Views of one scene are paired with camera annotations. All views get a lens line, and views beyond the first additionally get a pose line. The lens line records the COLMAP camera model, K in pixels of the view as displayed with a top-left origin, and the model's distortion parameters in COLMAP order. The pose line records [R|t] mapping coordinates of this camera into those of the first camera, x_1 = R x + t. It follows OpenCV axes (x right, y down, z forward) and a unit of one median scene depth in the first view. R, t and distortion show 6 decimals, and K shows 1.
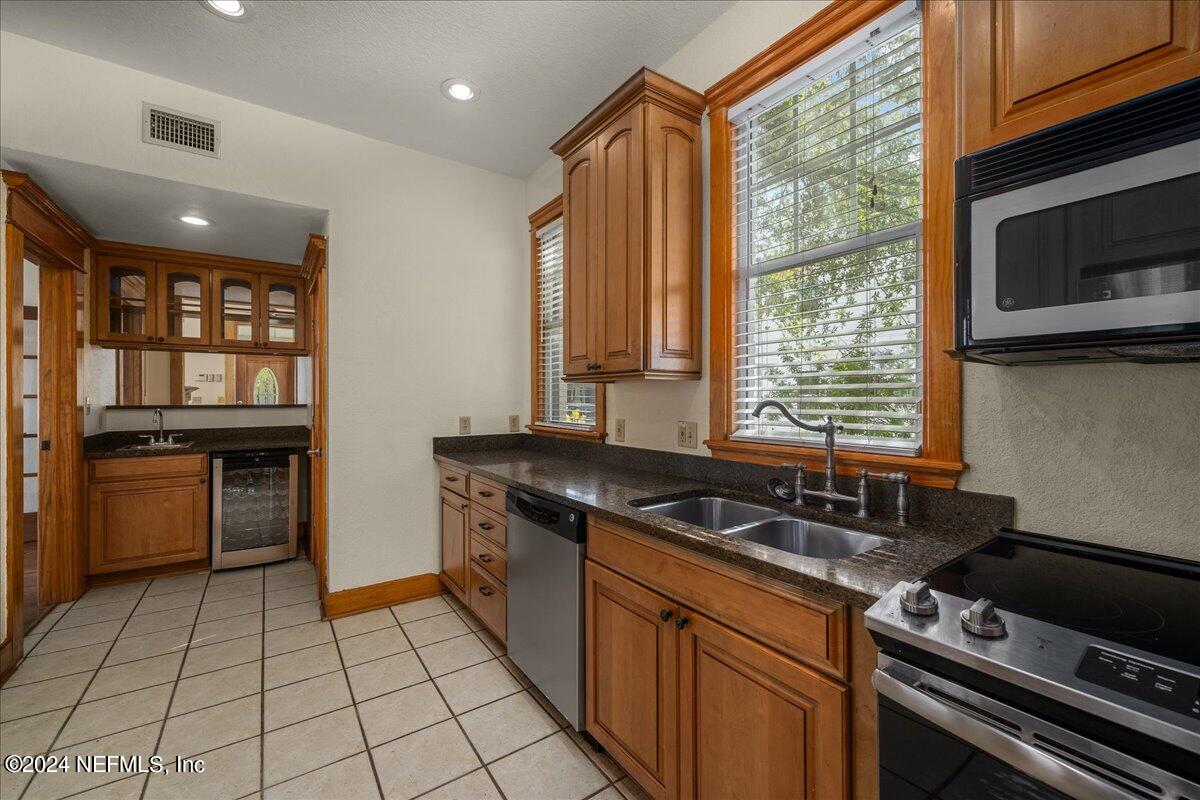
lens RADIAL K [[478.1, 0, 591.2], [0, 478.1, 394.3], [0, 0, 1]] dist [-0.002210, -0.000096]
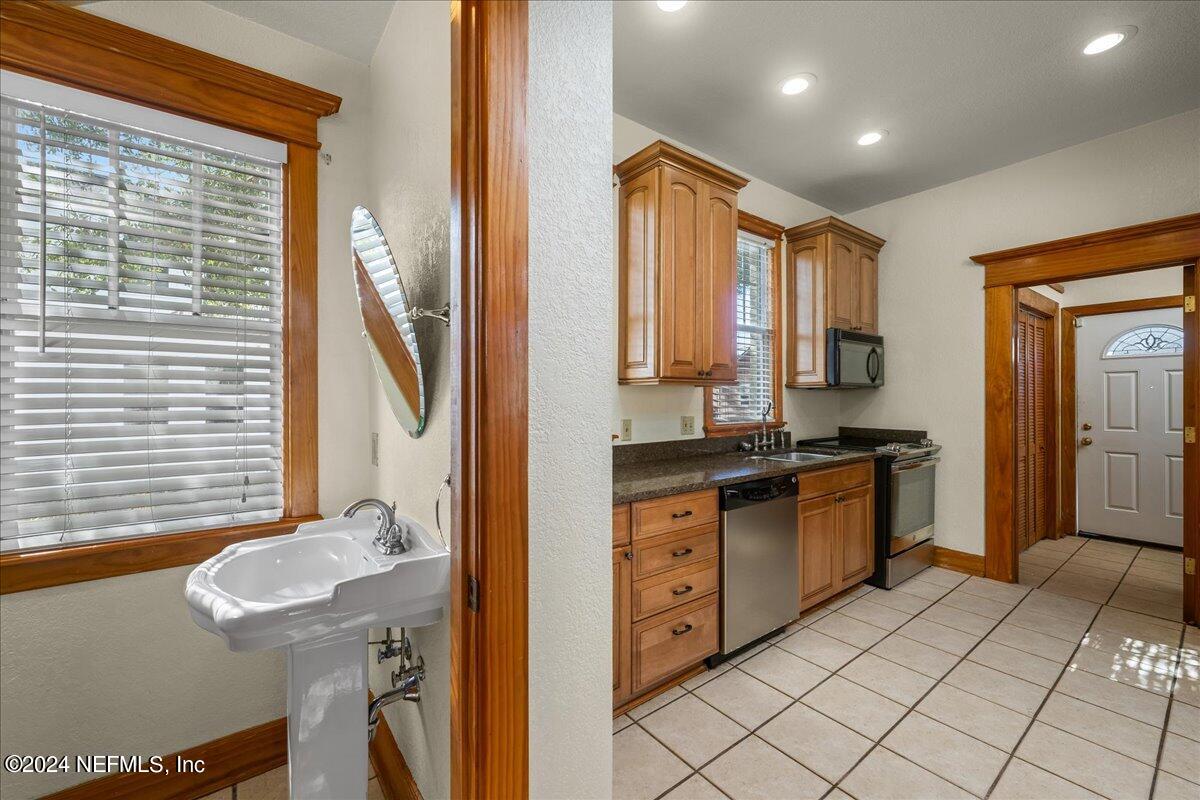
lens RADIAL K [[478.1, 0, 596.8], [0, 478.1, 396.5], [0, 0, 1]] dist [-0.002210, -0.000096]
pose [[-0.050119, 0.005835, 0.998726, -1.563380], [-0.004271, 0.999973, -0.006057, 0.013580], [-0.998734, -0.004570, -0.050092, 1.771191]]
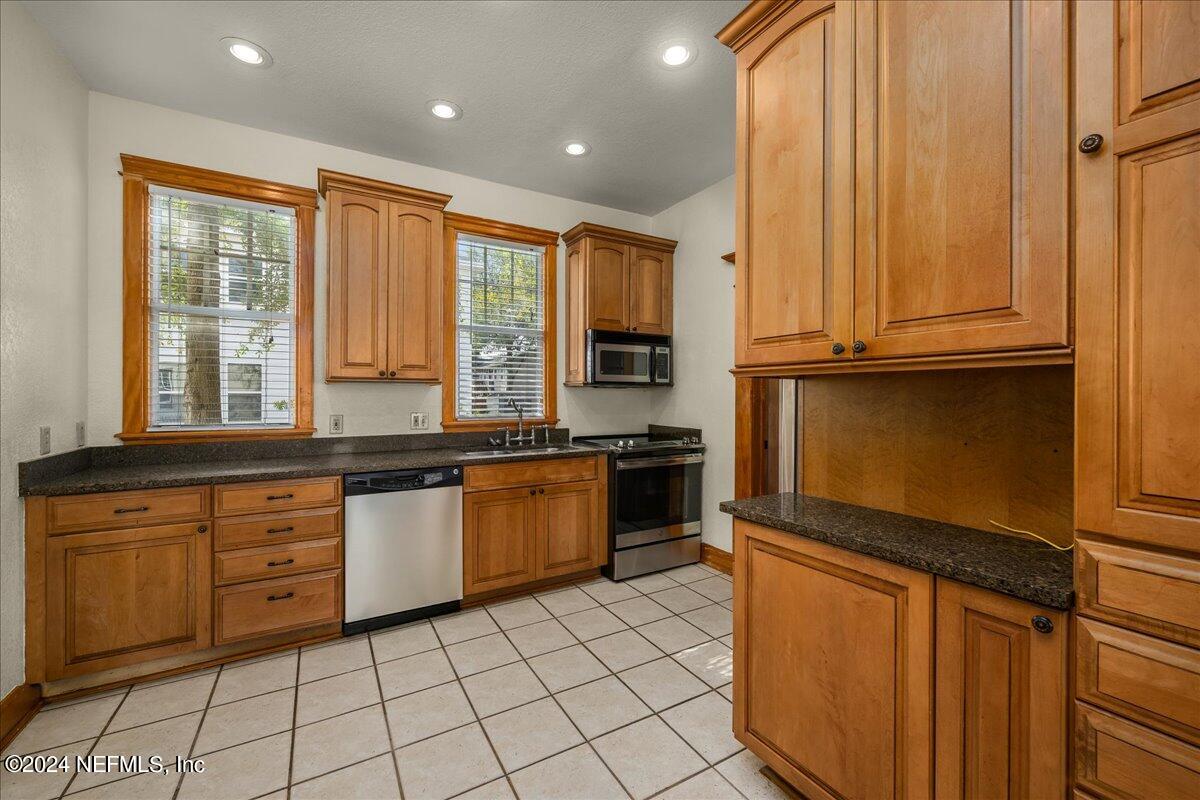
lens RADIAL K [[478.1, 0, 598.9], [0, 478.1, 396.6], [0, 0, 1]] dist [-0.002210, -0.000096]
pose [[0.073429, -0.007694, 0.997271, -1.698350], [-0.010396, 0.999910, 0.008480, -0.015768], [-0.997246, -0.010990, 0.073343, 0.422248]]
